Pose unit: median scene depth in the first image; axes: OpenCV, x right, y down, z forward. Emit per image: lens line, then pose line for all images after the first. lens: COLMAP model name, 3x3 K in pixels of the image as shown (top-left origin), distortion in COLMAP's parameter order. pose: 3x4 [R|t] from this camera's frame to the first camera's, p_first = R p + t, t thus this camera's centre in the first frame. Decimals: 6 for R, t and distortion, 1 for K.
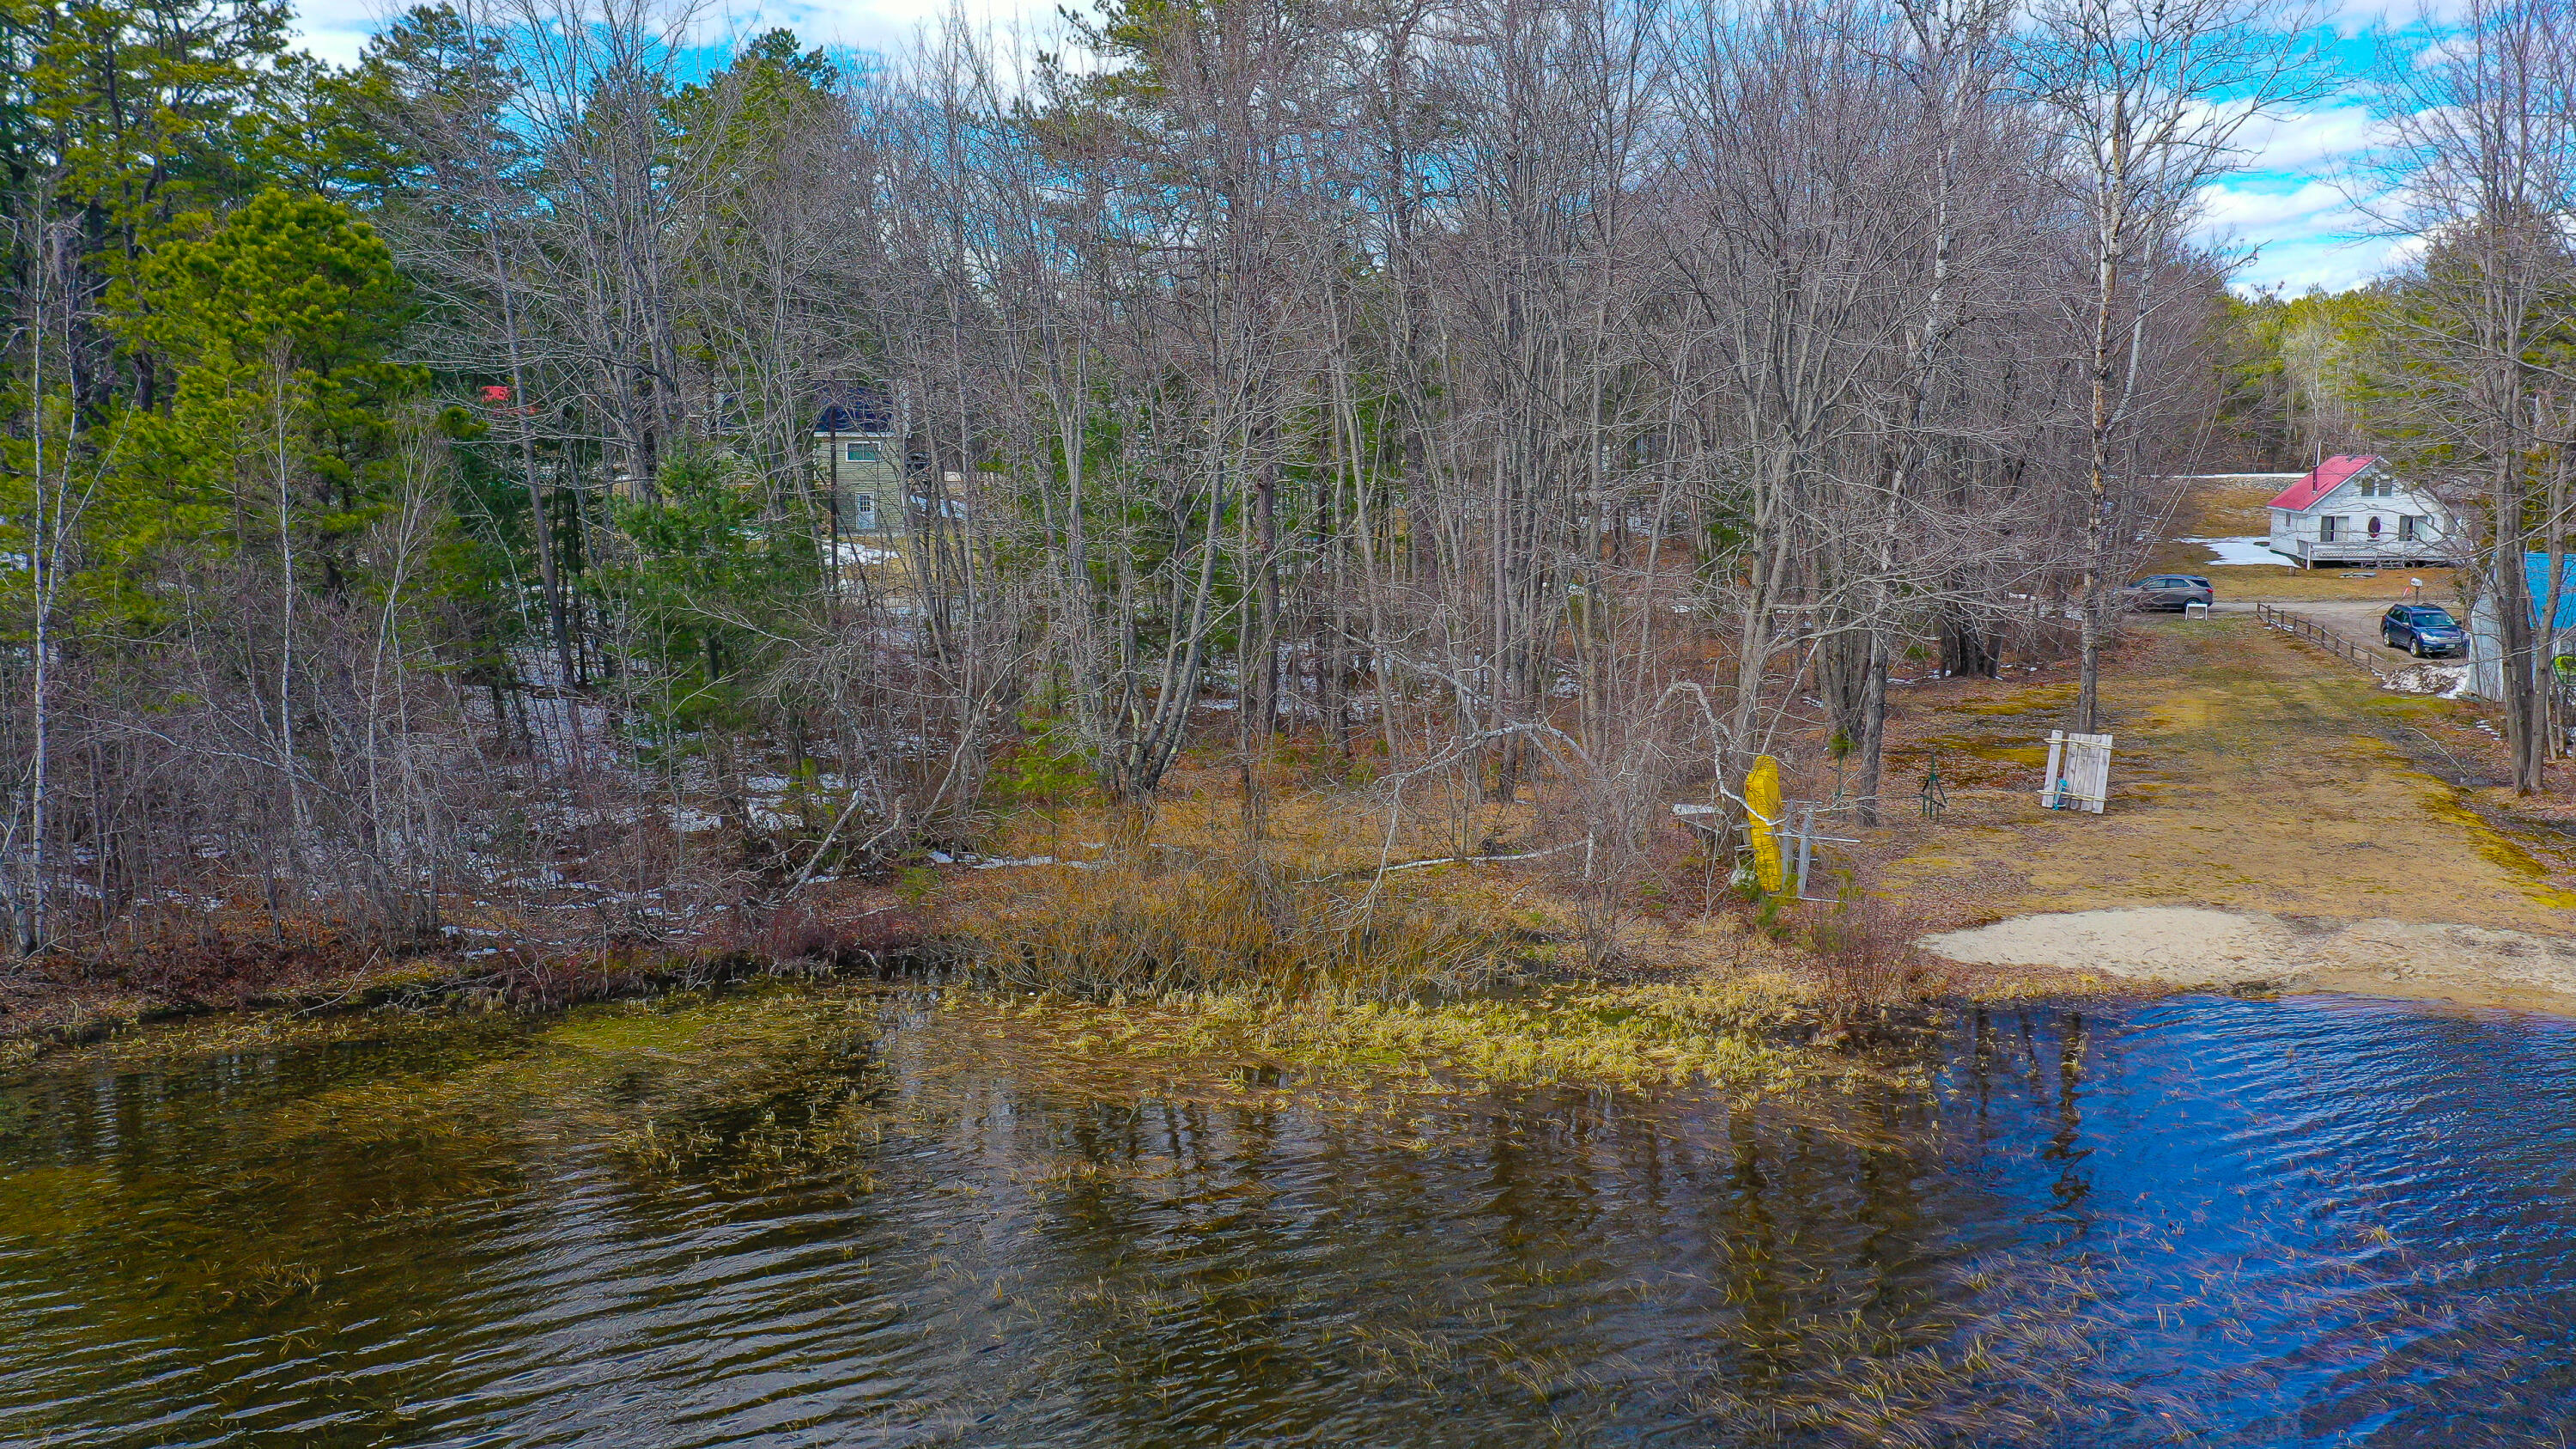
lens RADIAL K [[2089.8, 0, 1303.3], [0, 2089.8, 719.2], [0, 0, 1]] dist [0.004013, -0.001559]
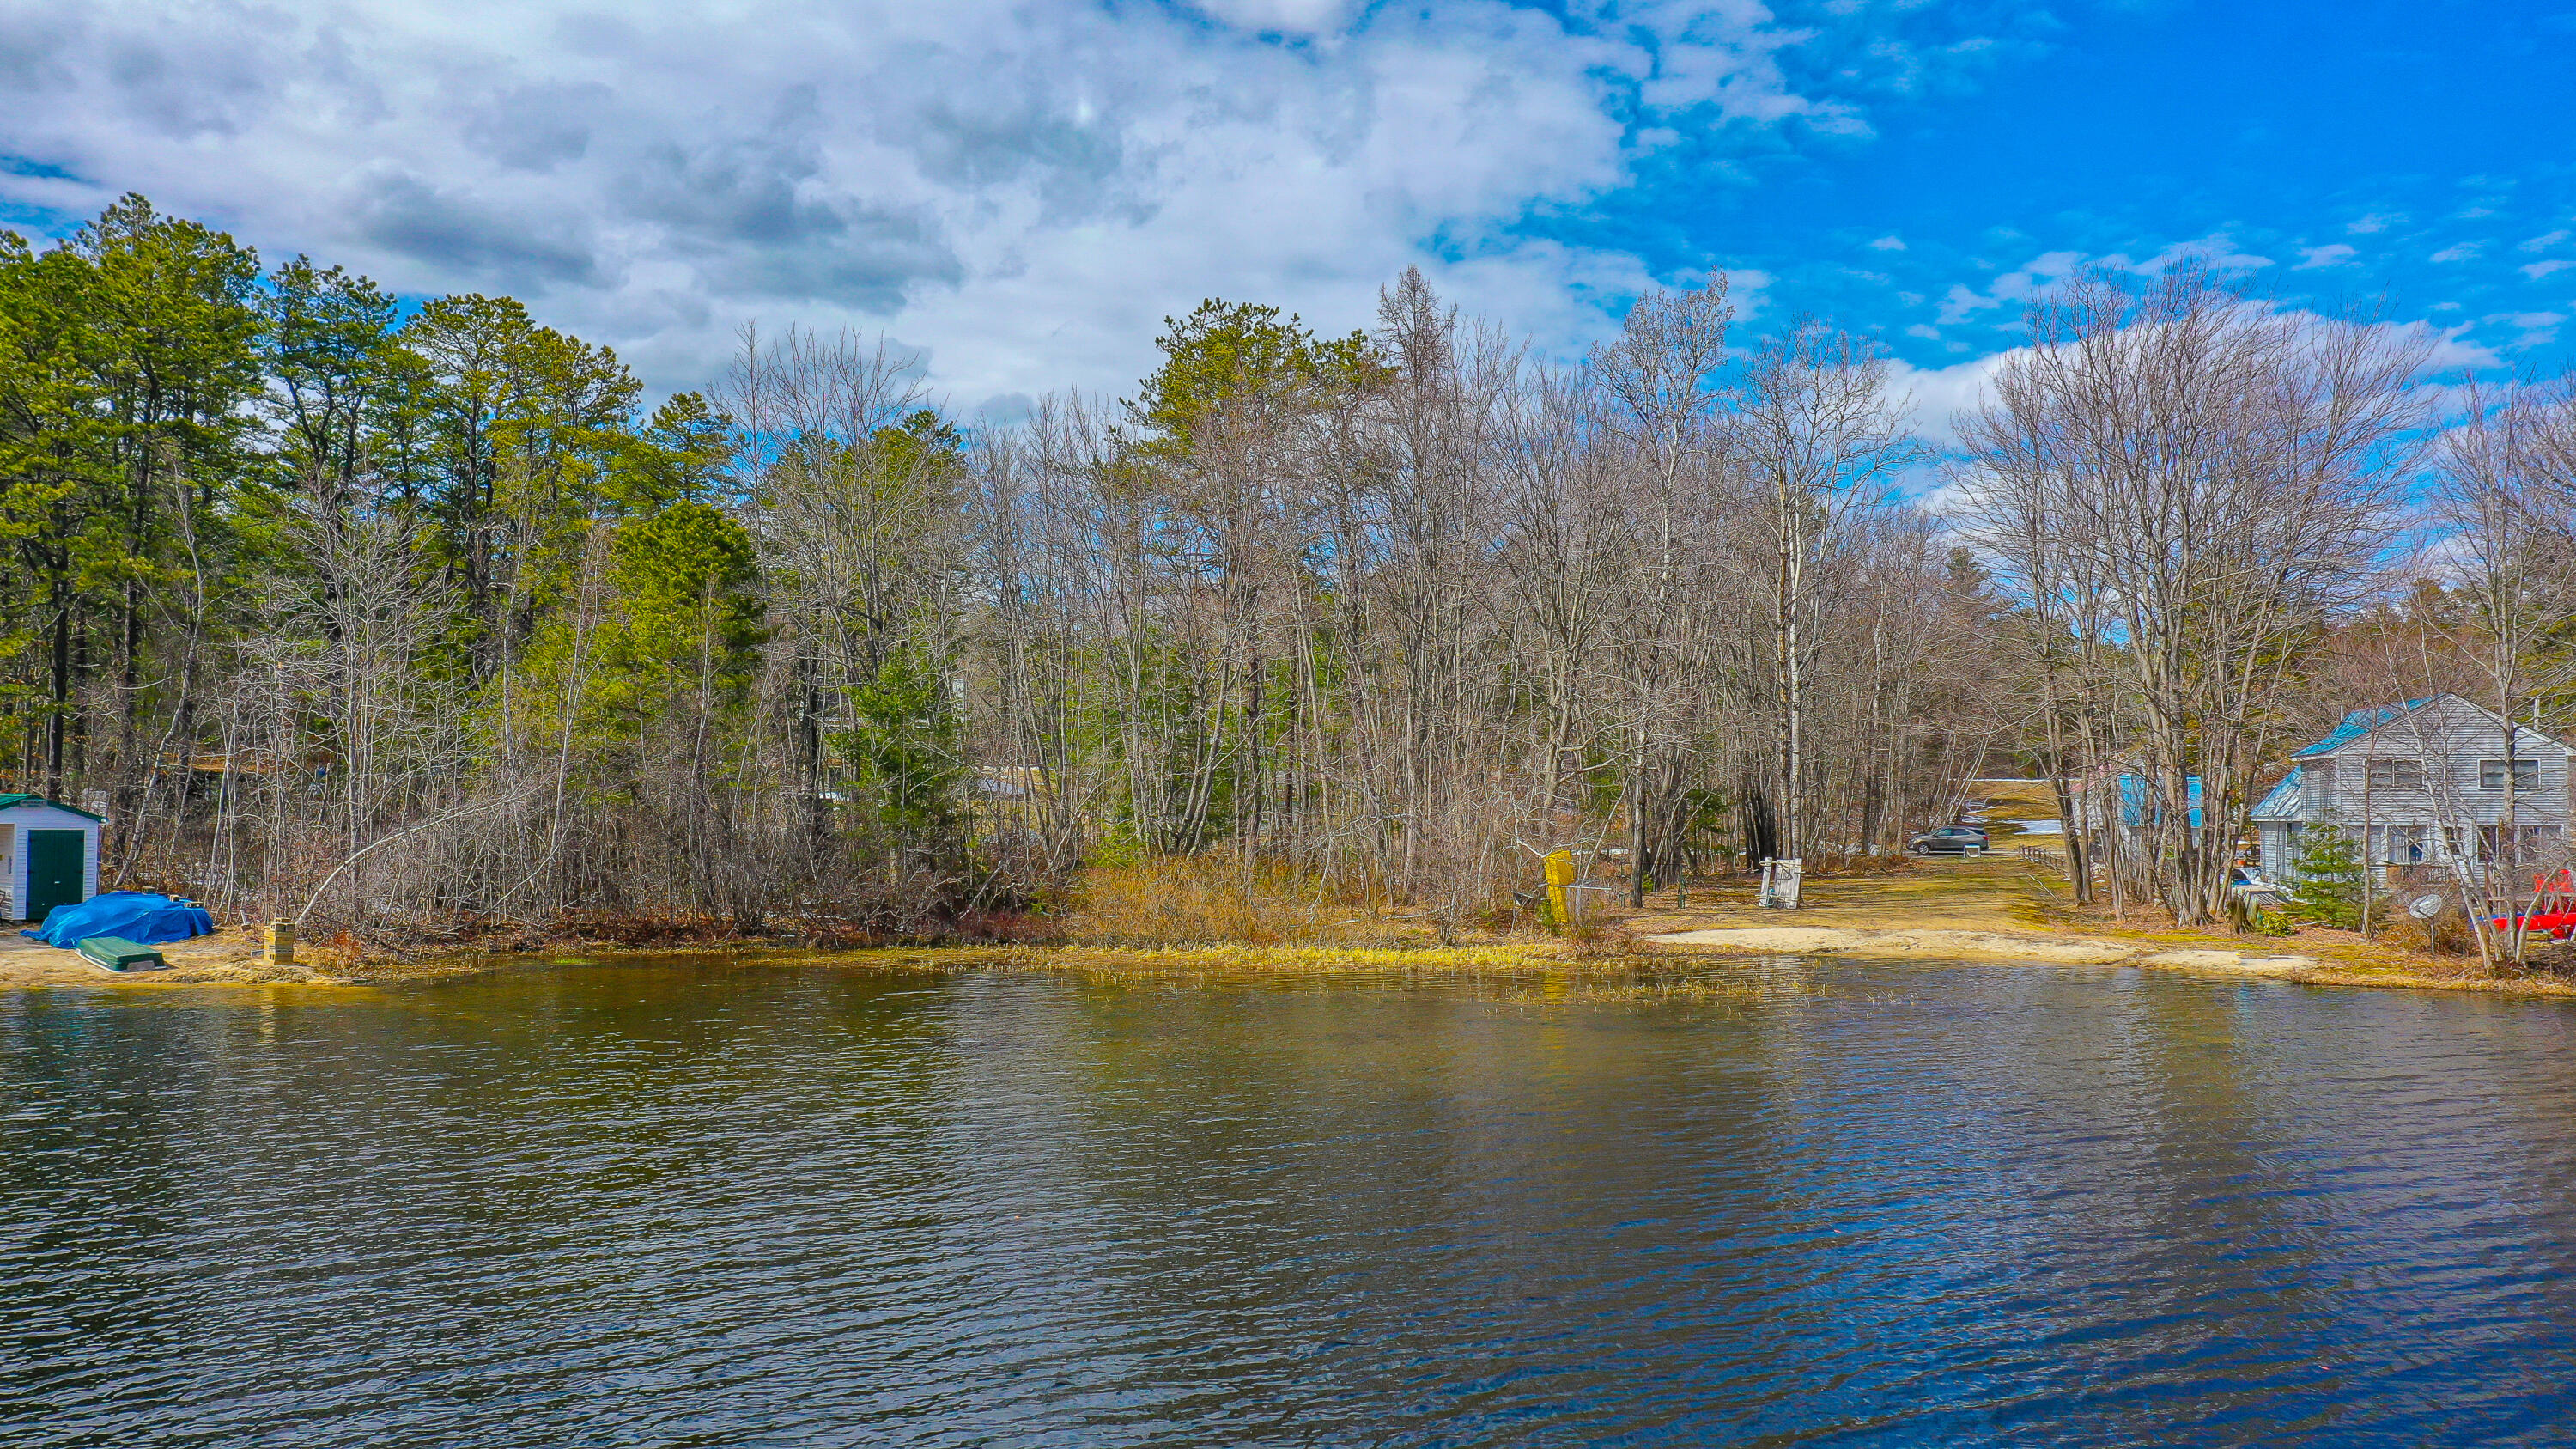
lens RADIAL K [[2061.2, 0, 1288.0], [0, 2061.2, 724.5], [0, 0, 1]] dist [0.005777, 0.008364]
pose [[0.999977, 0.006645, 0.001341, 0.007782], [-0.006332, 0.986224, -0.165296, 0.213211], [-0.002421, 0.165284, 0.986243, -0.668502]]
